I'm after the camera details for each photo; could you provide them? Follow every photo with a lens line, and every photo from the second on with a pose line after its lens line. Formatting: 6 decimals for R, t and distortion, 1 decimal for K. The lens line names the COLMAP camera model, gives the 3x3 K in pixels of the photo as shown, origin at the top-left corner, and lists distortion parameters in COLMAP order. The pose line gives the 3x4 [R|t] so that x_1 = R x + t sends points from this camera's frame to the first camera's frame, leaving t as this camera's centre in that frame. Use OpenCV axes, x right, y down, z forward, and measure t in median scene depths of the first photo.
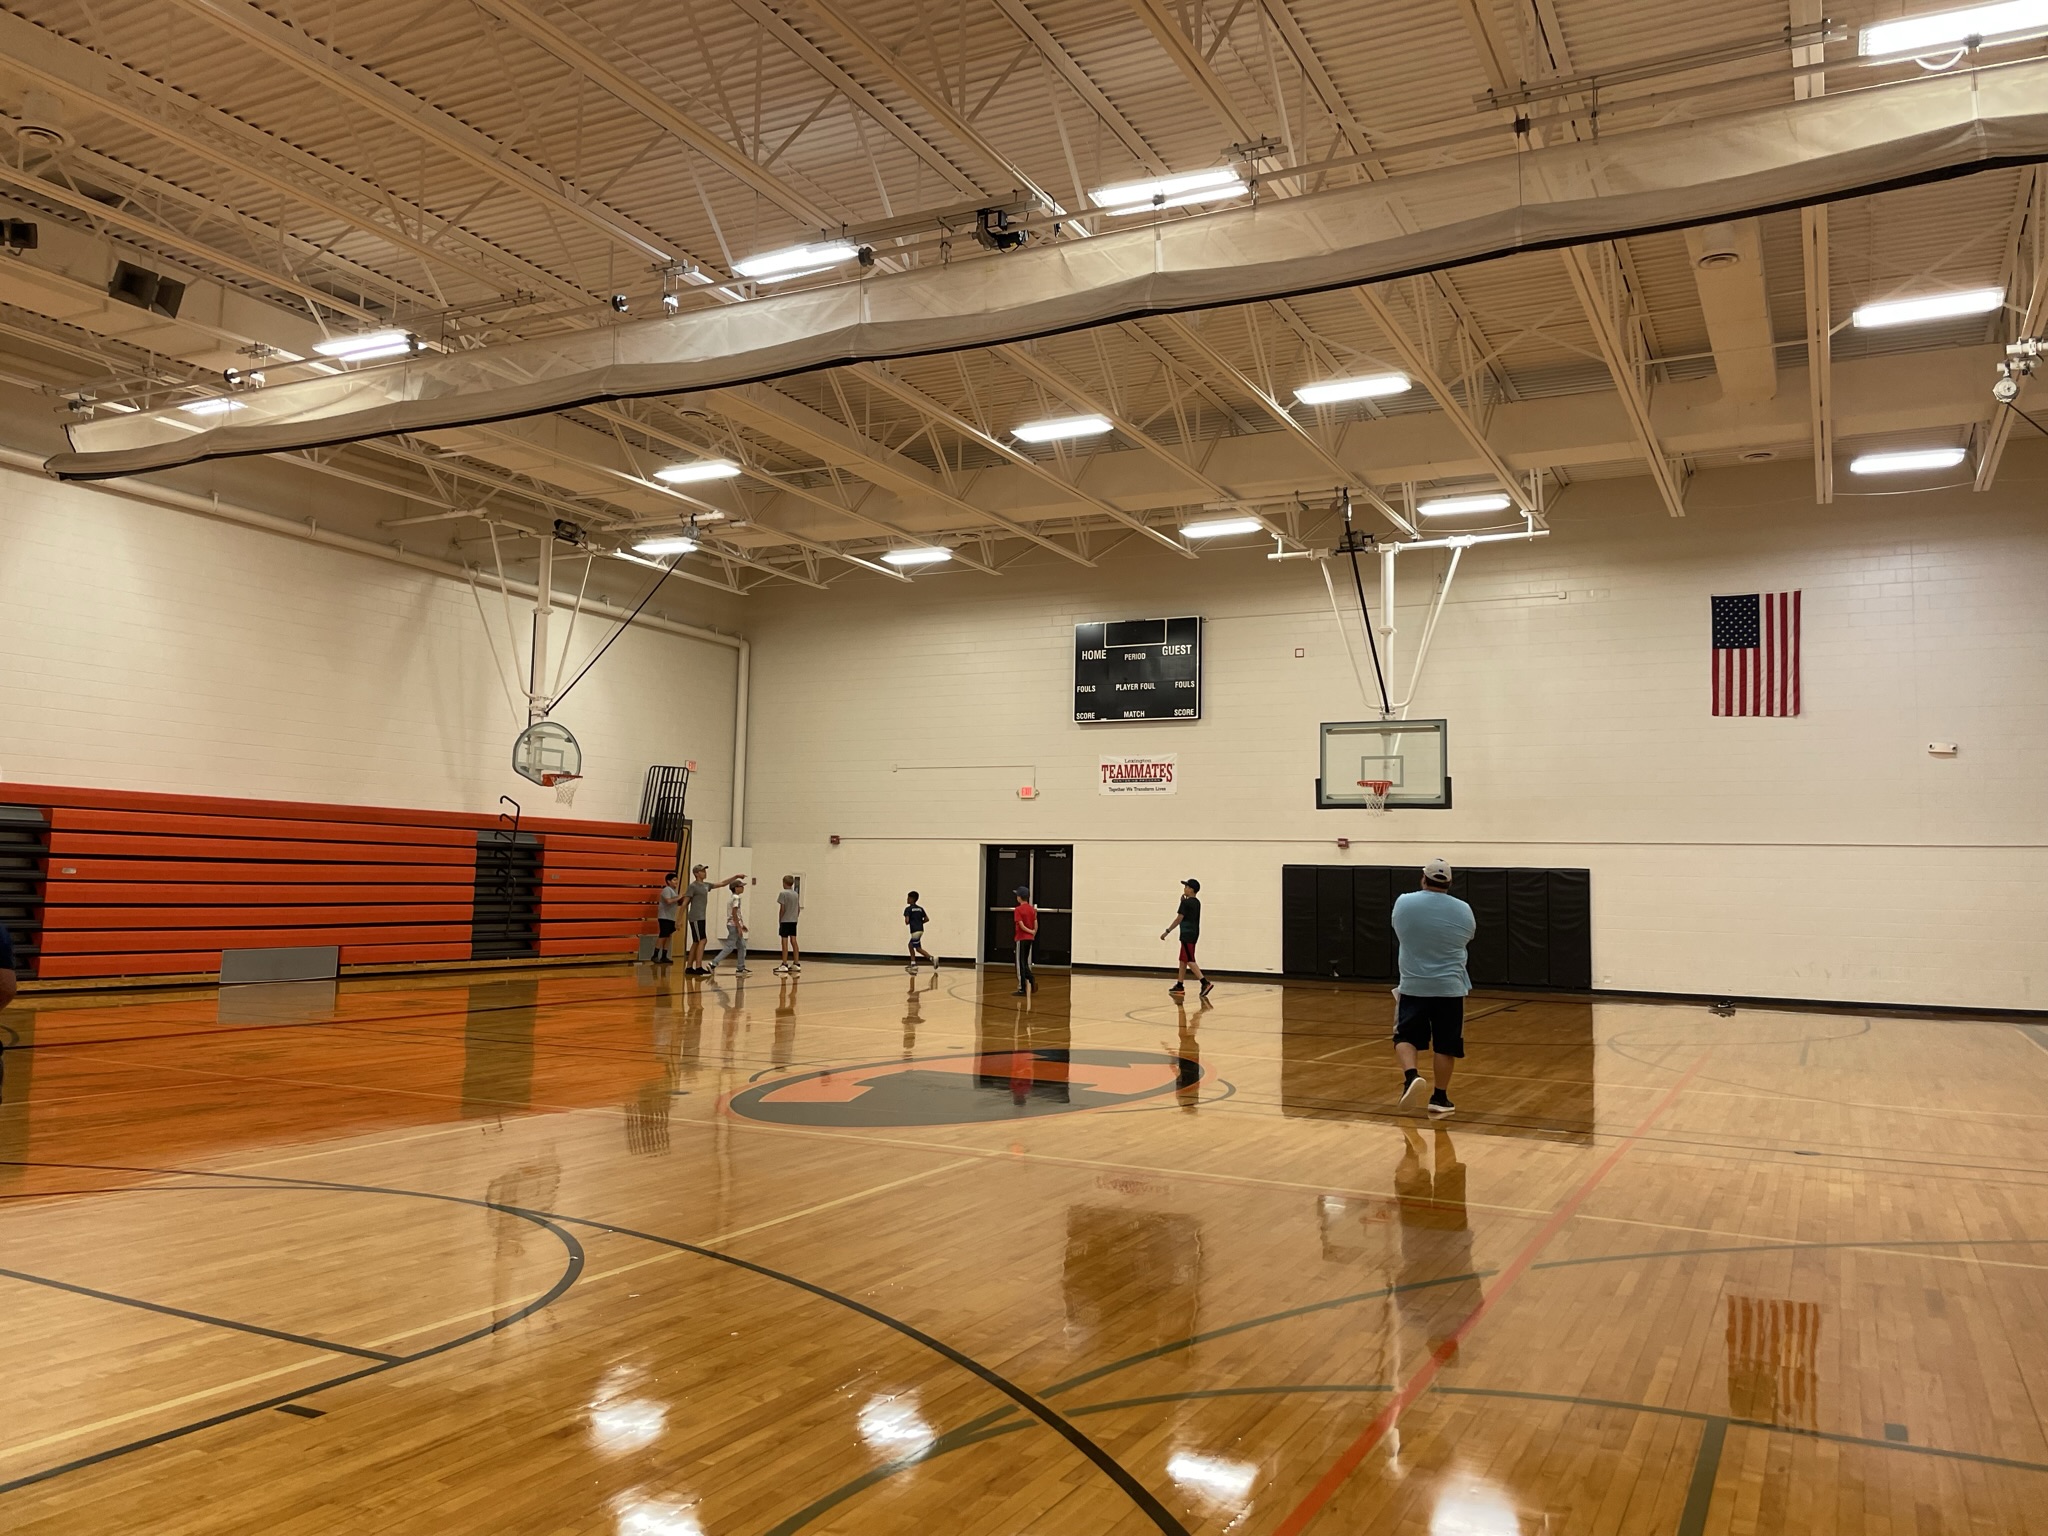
lens RADIAL K [[1552.2, 0, 970.7], [0, 1552.2, 762.4], [0, 0, 1]] dist [0.136244, -0.162546]
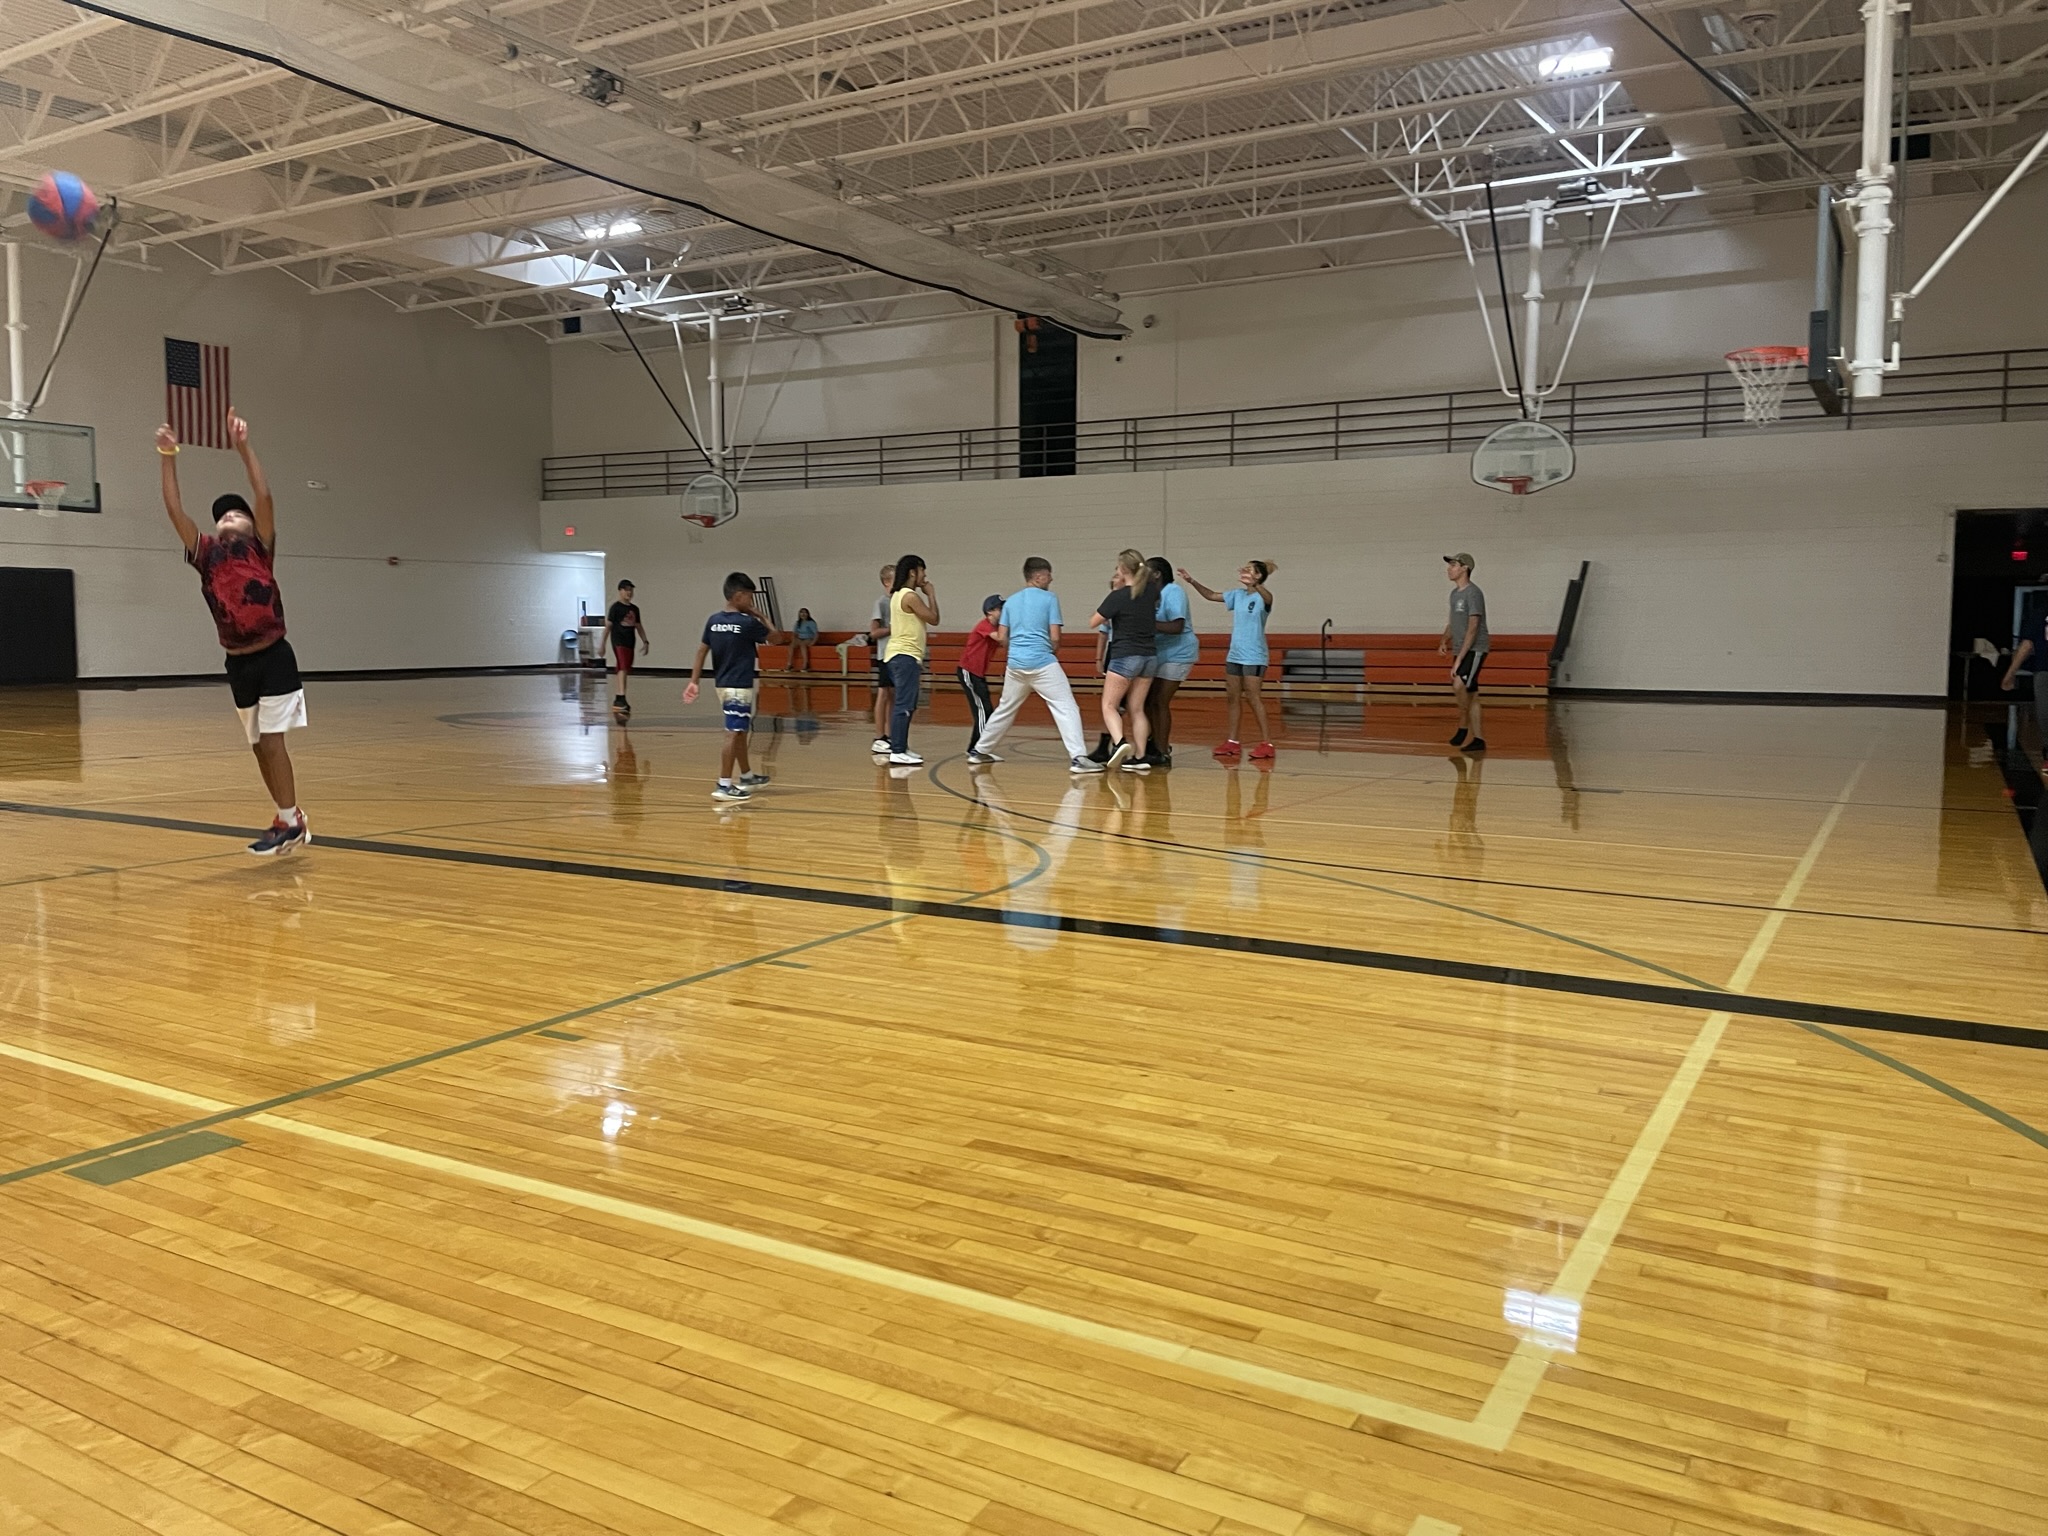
lens RADIAL K [[1523.9, 0, 1024.0], [0, 1523.9, 768.0], [0, 0, 1]] dist [0.097022, -0.123131]
pose [[0.021721, -0.118241, 0.992747, -0.704935], [-0.080699, 0.989534, 0.119624, 0.022726], [-0.996502, -0.082712, 0.011952, 0.331900]]
